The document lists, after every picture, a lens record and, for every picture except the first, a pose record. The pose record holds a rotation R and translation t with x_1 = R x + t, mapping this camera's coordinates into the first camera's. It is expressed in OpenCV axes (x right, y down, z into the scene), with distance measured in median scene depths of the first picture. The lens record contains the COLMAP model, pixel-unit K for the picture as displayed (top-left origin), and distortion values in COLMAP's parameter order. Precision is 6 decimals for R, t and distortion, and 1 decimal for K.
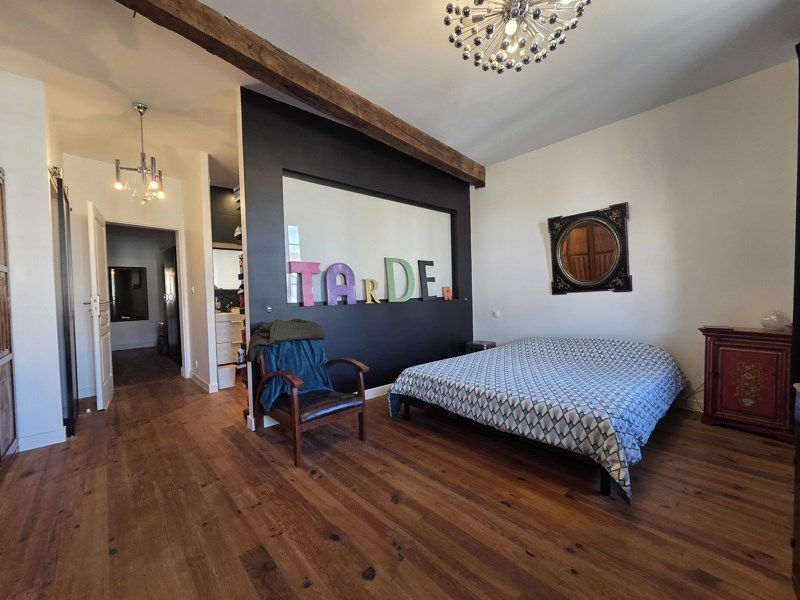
lens RADIAL K [[326.2, 0, 396.3], [0, 326.2, 302.5], [0, 0, 1]] dist [0.002218, -0.000120]
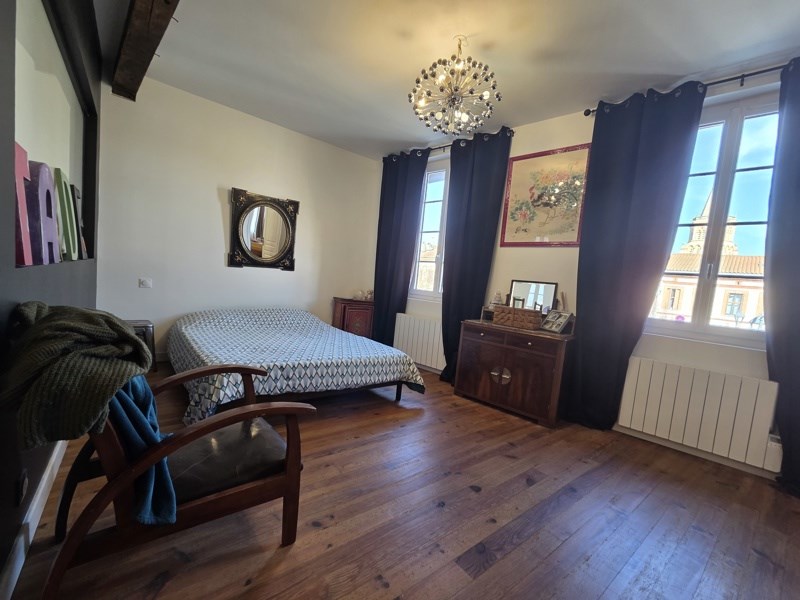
lens RADIAL K [[326.2, 0, 395.7], [0, 326.2, 302.2], [0, 0, 1]] dist [0.002218, -0.000120]
pose [[0.069831, -0.036425, 0.996894, -0.548826], [-0.076280, 0.996212, 0.041744, 0.004355], [-0.994638, -0.078958, 0.066788, 0.492129]]
